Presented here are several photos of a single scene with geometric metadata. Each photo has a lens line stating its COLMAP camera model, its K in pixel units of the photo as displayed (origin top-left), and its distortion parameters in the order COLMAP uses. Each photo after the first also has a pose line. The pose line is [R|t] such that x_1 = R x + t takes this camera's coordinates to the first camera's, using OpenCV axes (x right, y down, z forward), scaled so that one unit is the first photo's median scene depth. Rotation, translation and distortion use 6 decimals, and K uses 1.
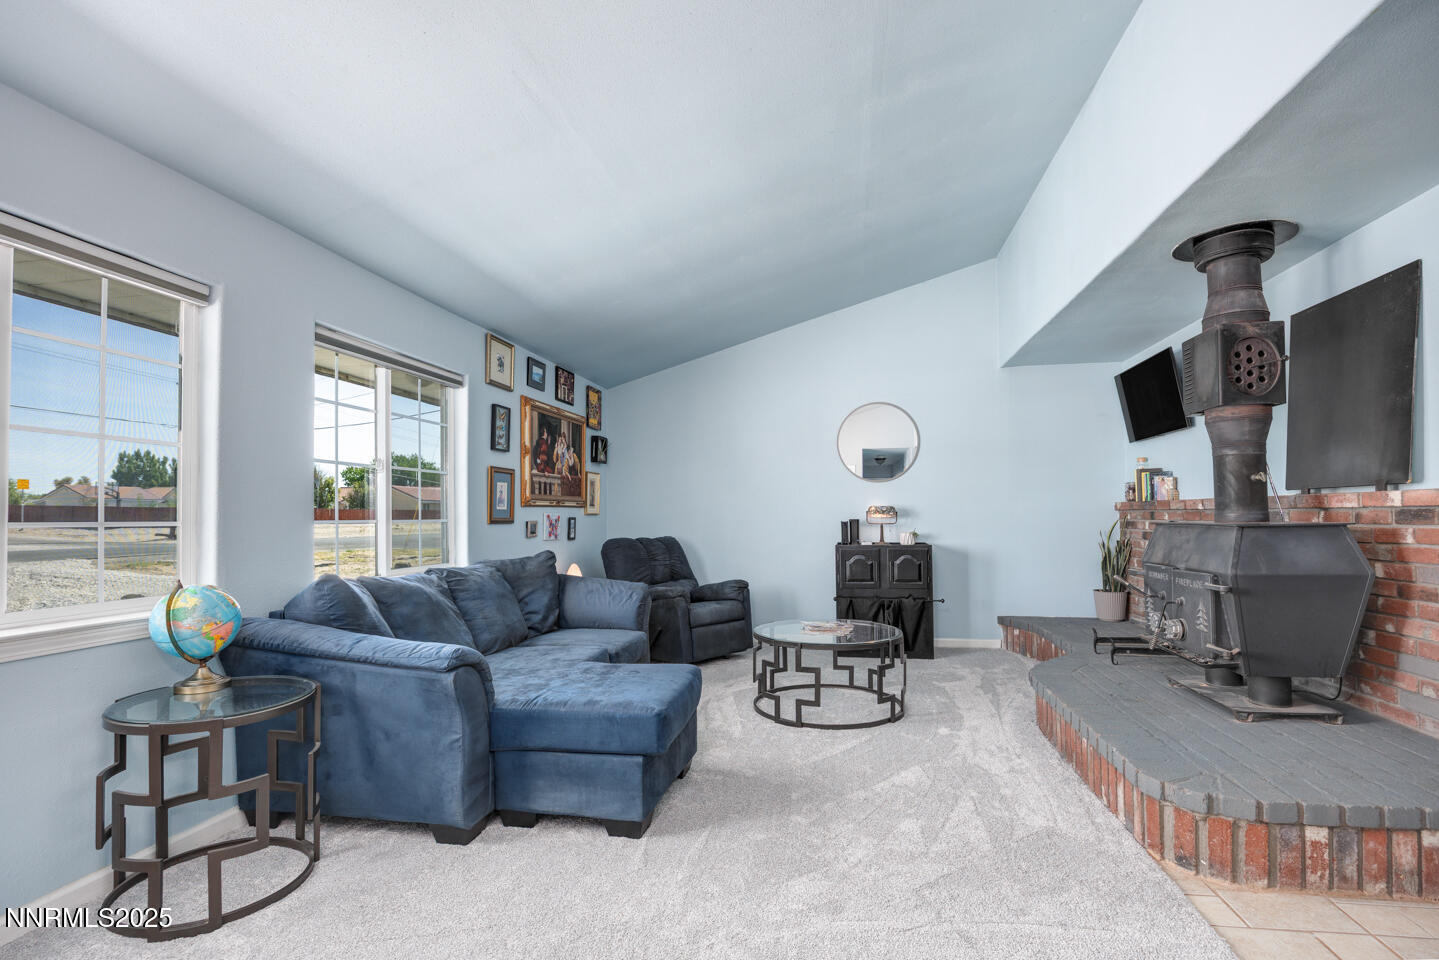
lens RADIAL K [[666.4, 0, 726.1], [0, 666.4, 502.5], [0, 0, 1]] dist [-0.010672, 0.000350]
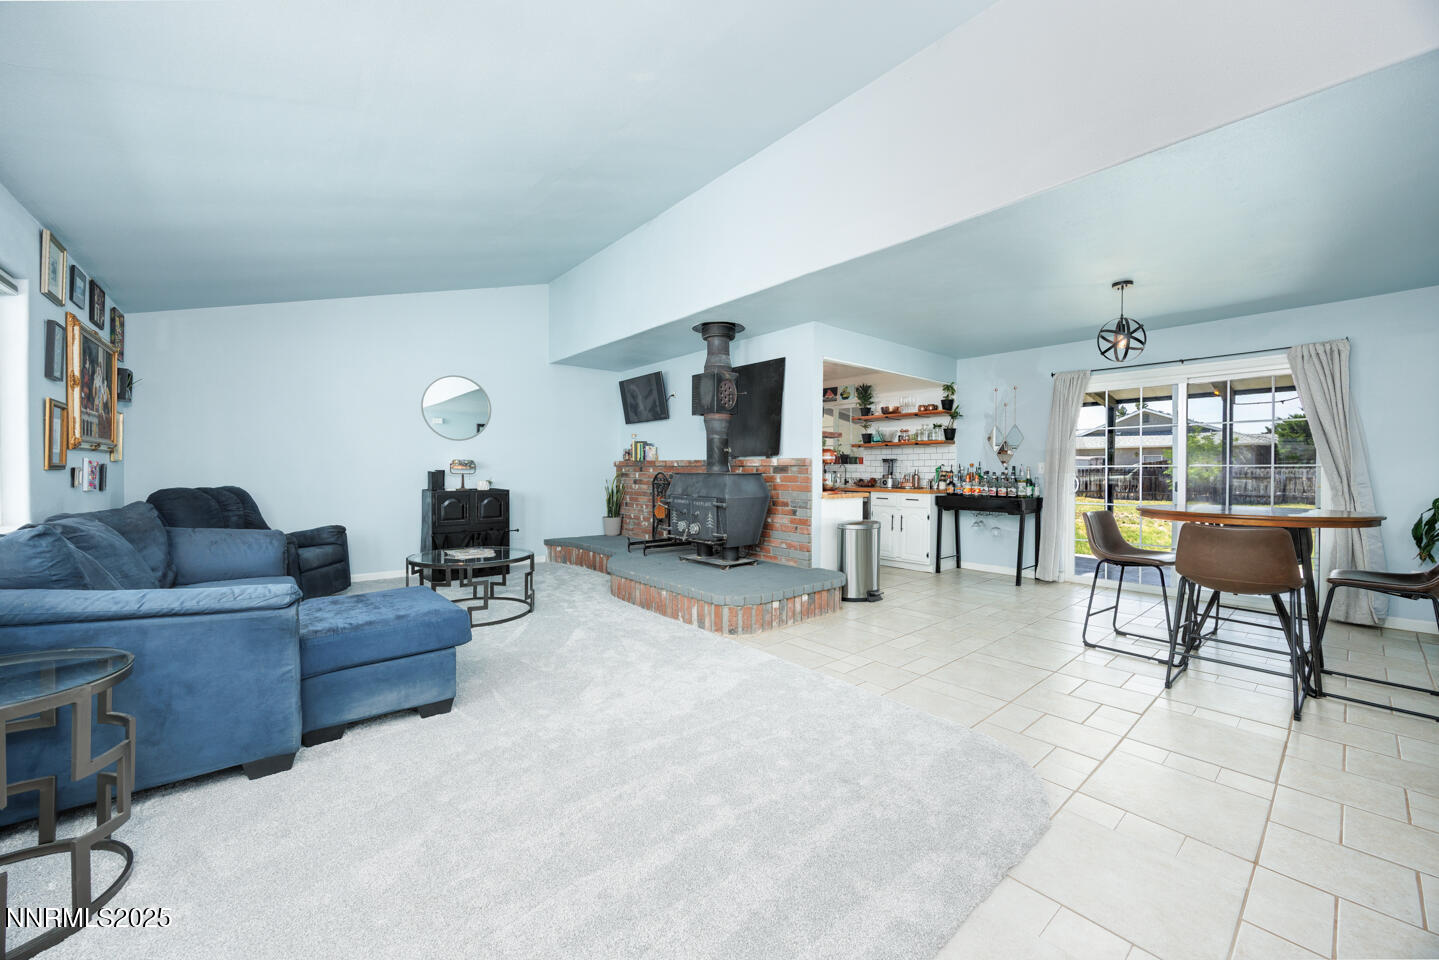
lens RADIAL K [[544.7, 0, 713.0], [0, 544.7, 481.1], [0, 0, 1]] dist [-0.001572, 0.000017]
pose [[0.653705, -0.005223, 0.756732, -0.315383], [-0.024727, 0.999295, 0.028258, 0.006823], [-0.756346, -0.037184, 0.653115, -0.034764]]
